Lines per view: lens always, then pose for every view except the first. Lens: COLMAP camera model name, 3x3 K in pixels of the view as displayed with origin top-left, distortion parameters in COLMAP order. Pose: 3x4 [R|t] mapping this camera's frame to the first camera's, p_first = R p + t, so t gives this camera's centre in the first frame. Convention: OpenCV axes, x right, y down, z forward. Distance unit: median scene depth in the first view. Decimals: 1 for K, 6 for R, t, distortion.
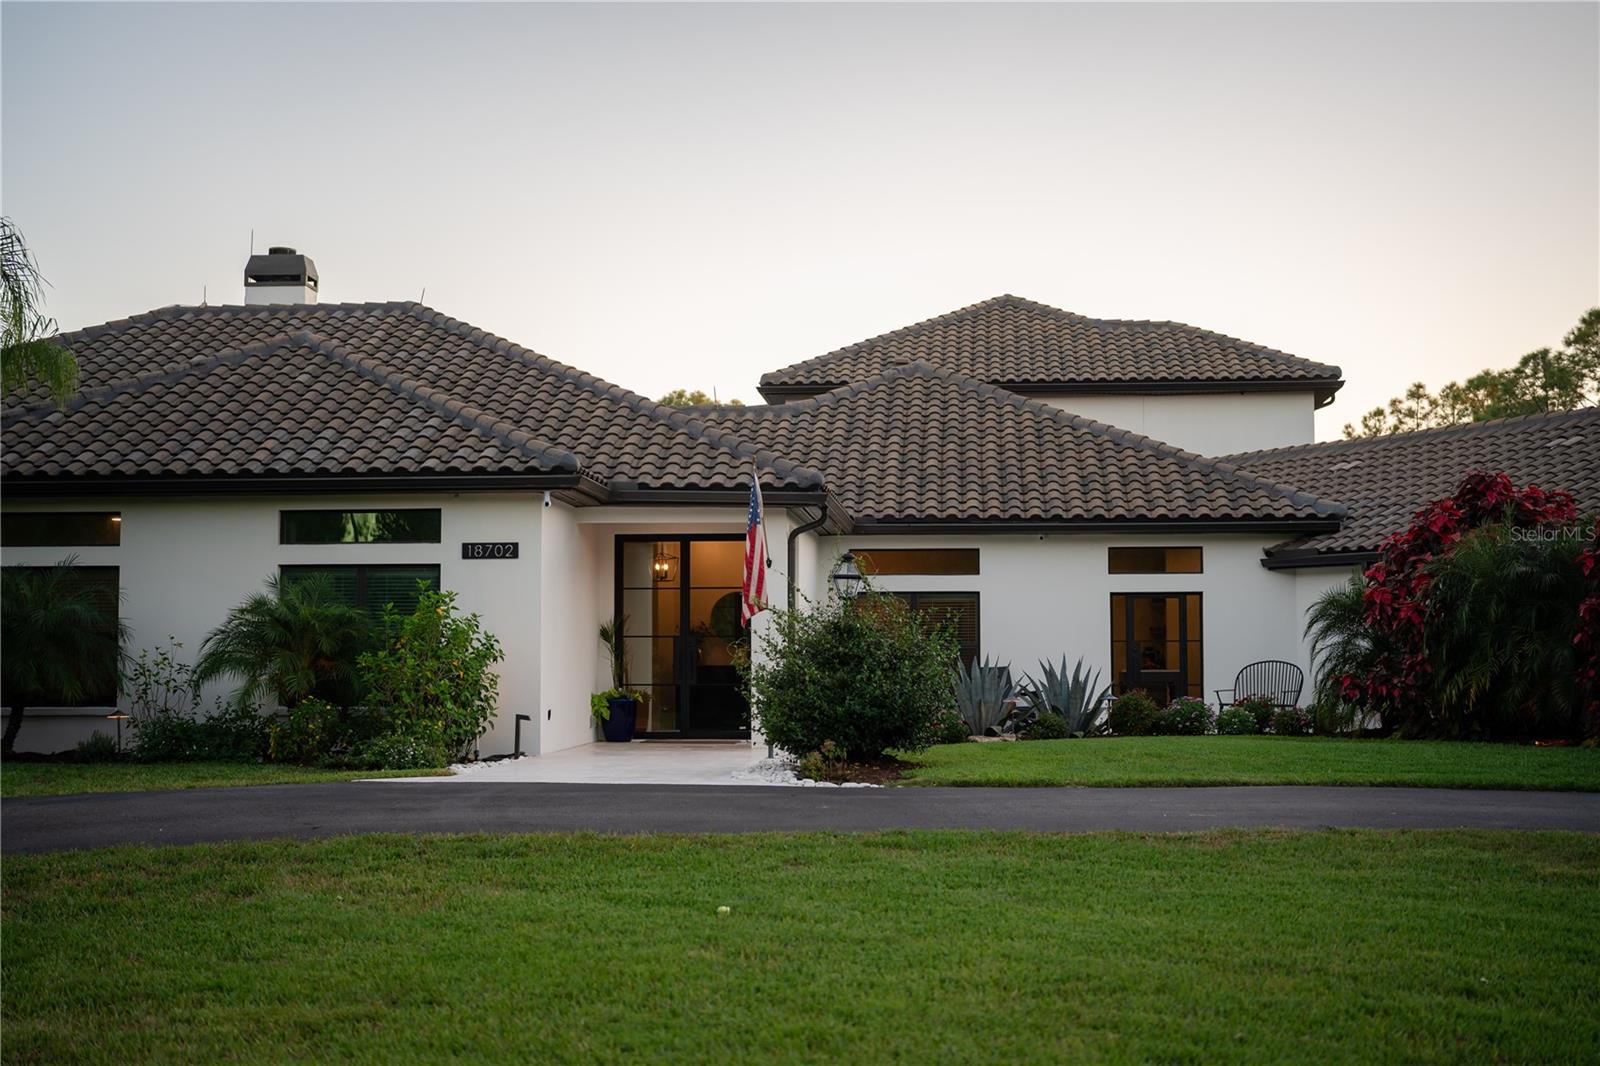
lens RADIAL K [[2131.6, 0, 786.5], [0, 2131.6, 538.8], [0, 0, 1]] dist [-0.100255, 0.594460]
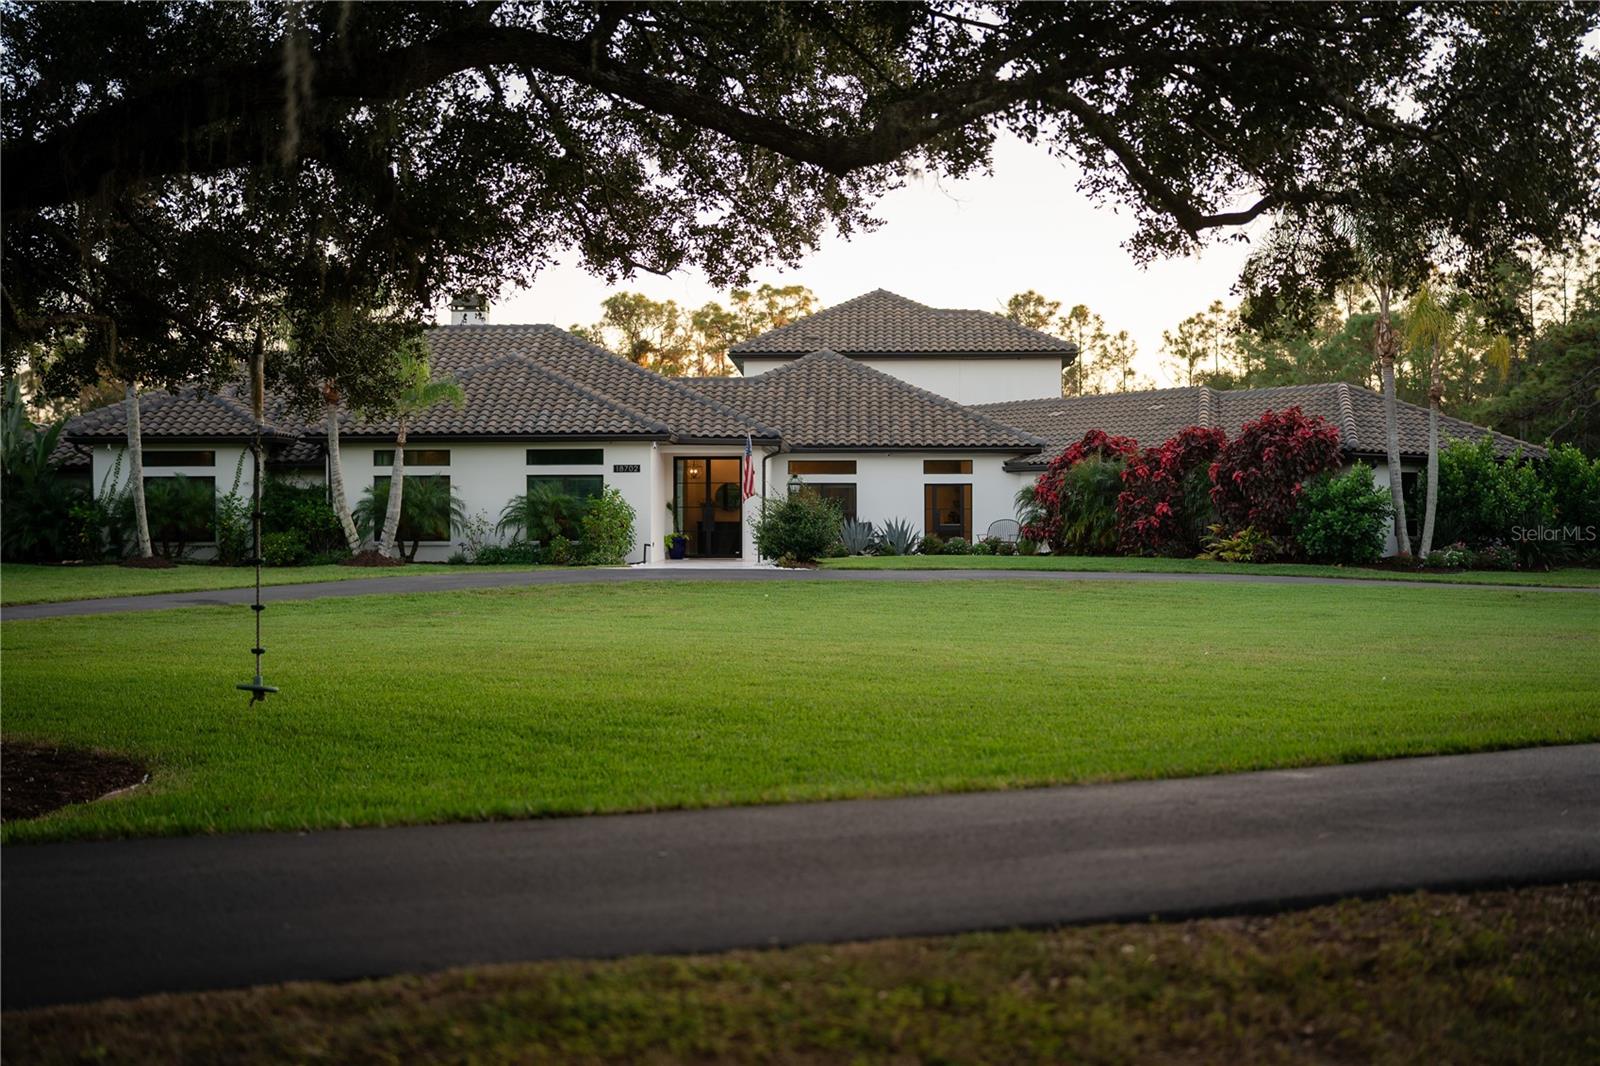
lens RADIAL K [[2139.3, 0, 800.0], [0, 2139.3, 533.0], [0, 0, 1]] dist [-0.102660, 0.617826]
pose [[0.998662, -0.000336, 0.051711, -0.067604], [-0.002984, 0.997938, 0.064117, -0.061078], [-0.051626, -0.064185, 0.996602, -1.042812]]
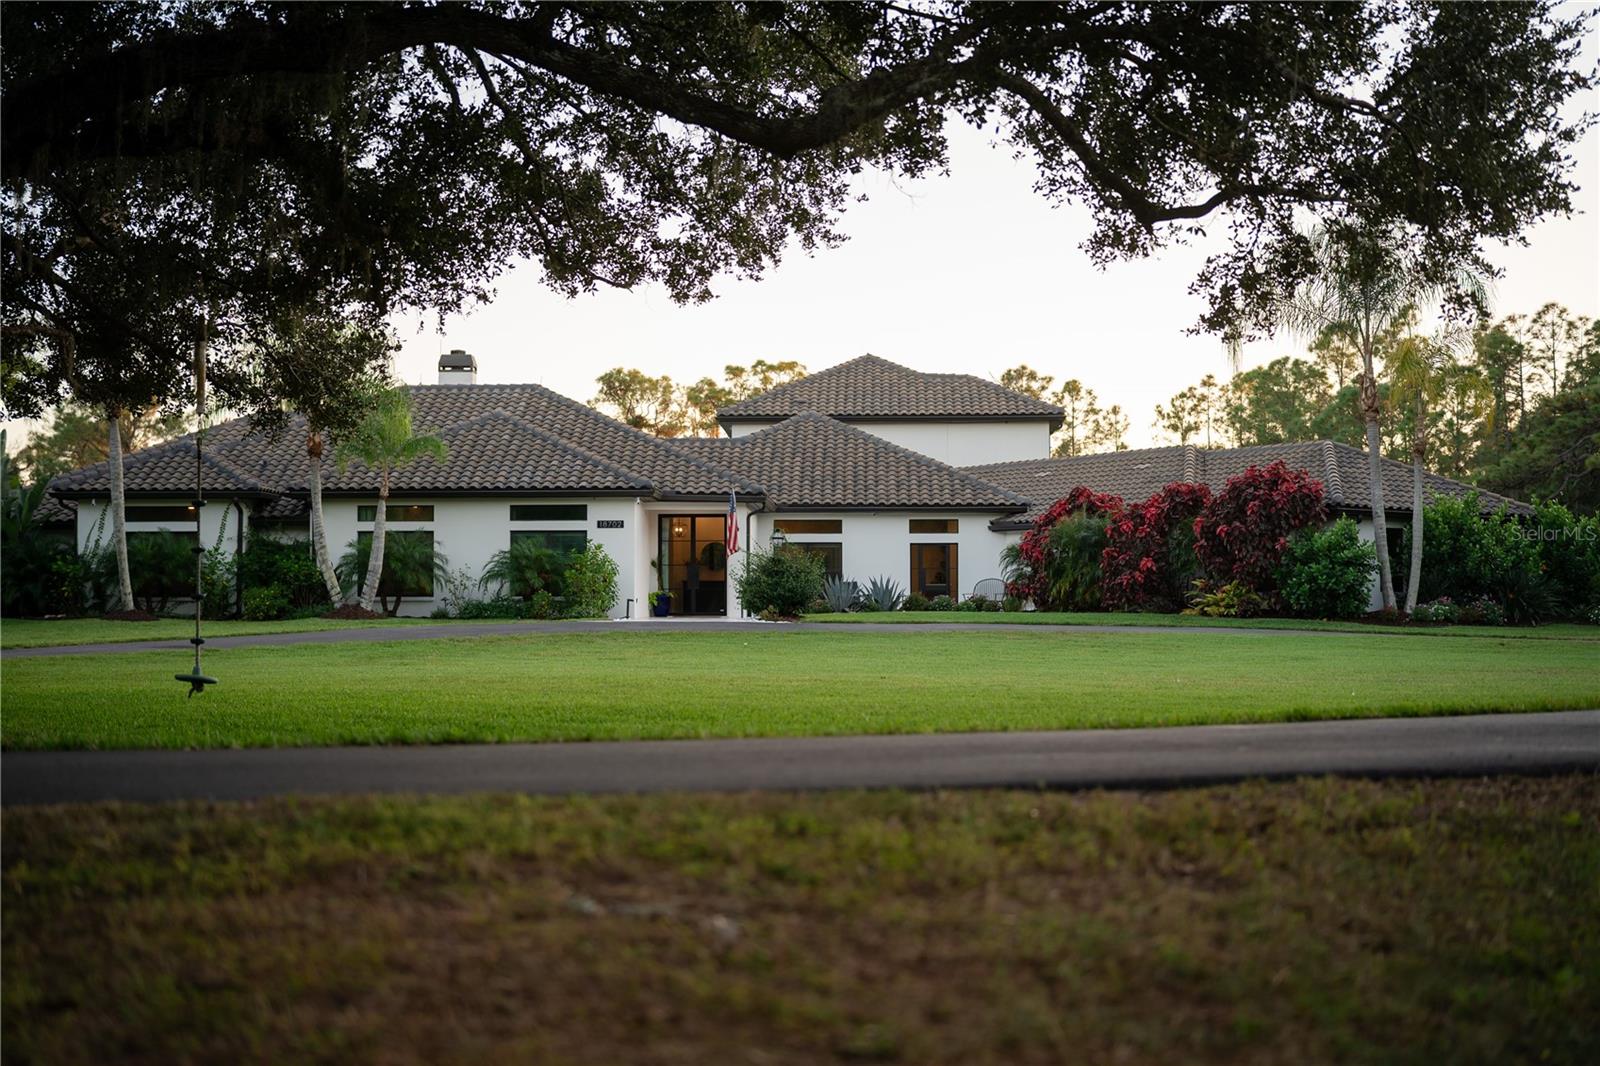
lens RADIAL K [[2131.6, 0, 786.5], [0, 2131.6, 538.8], [0, 0, 1]] dist [-0.100255, 0.594460]
pose [[0.998943, 0.002374, 0.045912, -0.053539], [-0.003646, 0.999611, 0.027637, -0.035541], [-0.045829, -0.027775, 0.998563, -1.034078]]
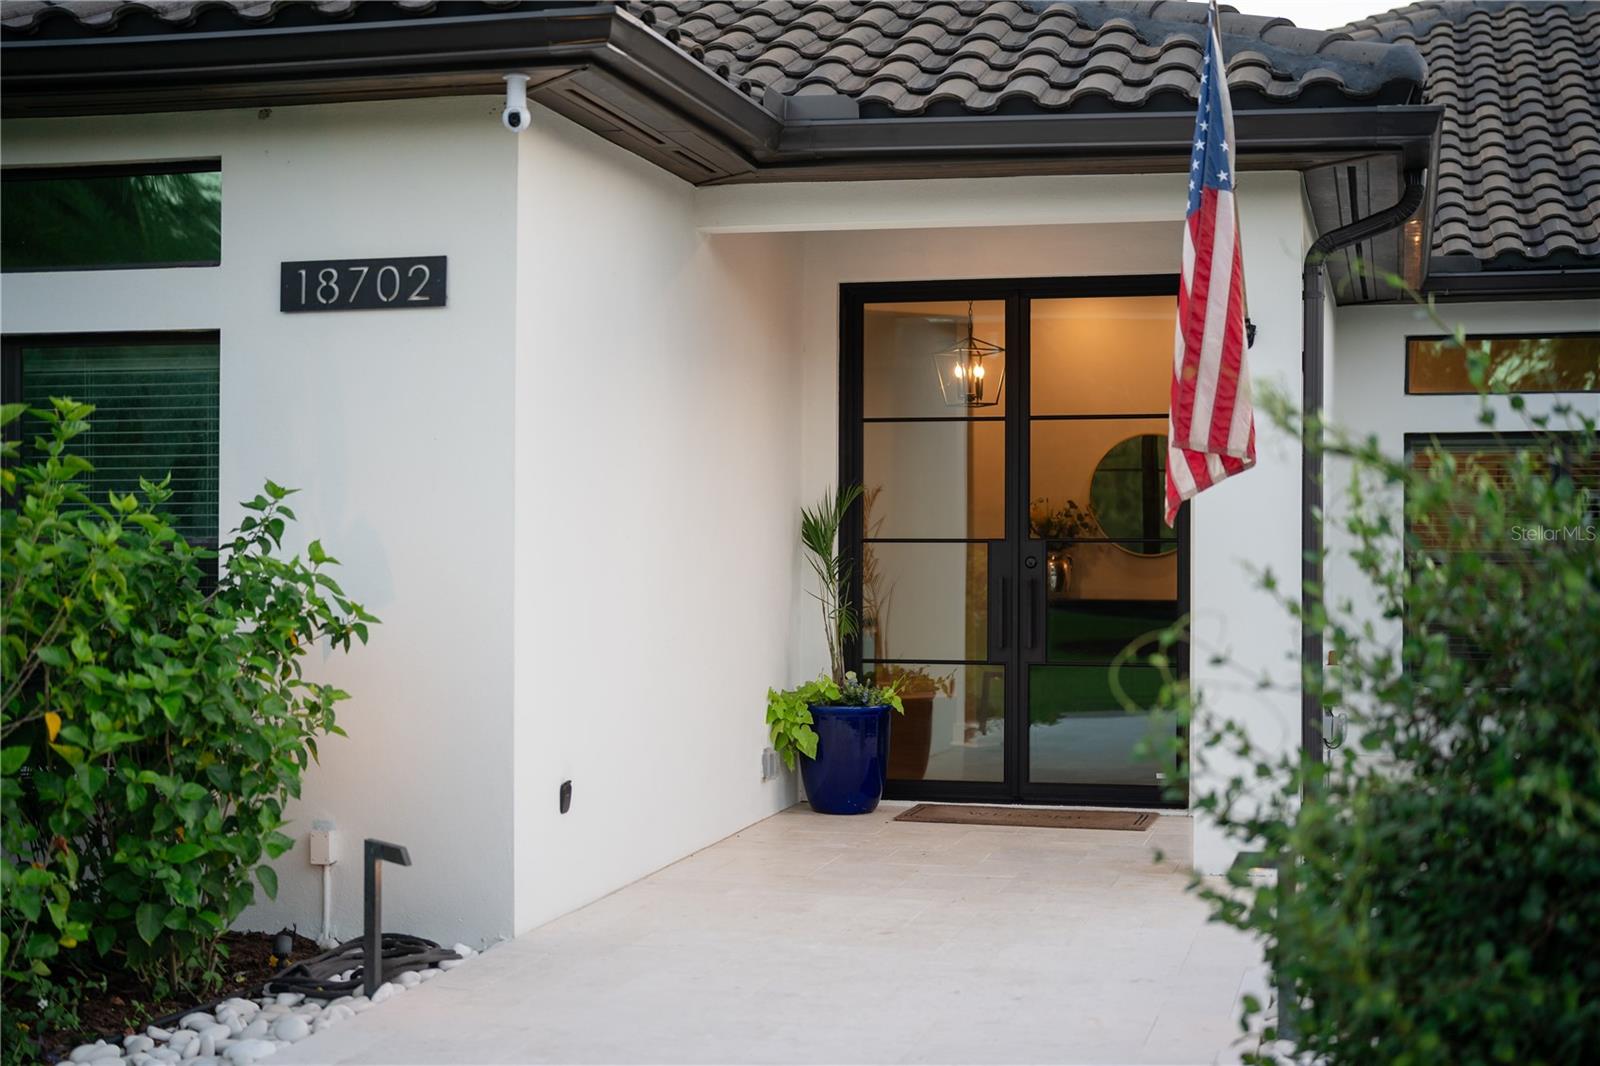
lens RADIAL K [[2139.3, 0, 800.0], [0, 2139.3, 533.0], [0, 0, 1]] dist [-0.102660, 0.617826]
pose [[0.983252, 0.001799, -0.182240, -0.015574], [0.008676, 0.998356, 0.056662, 0.022373], [0.182042, -0.057294, 0.981620, 0.622315]]
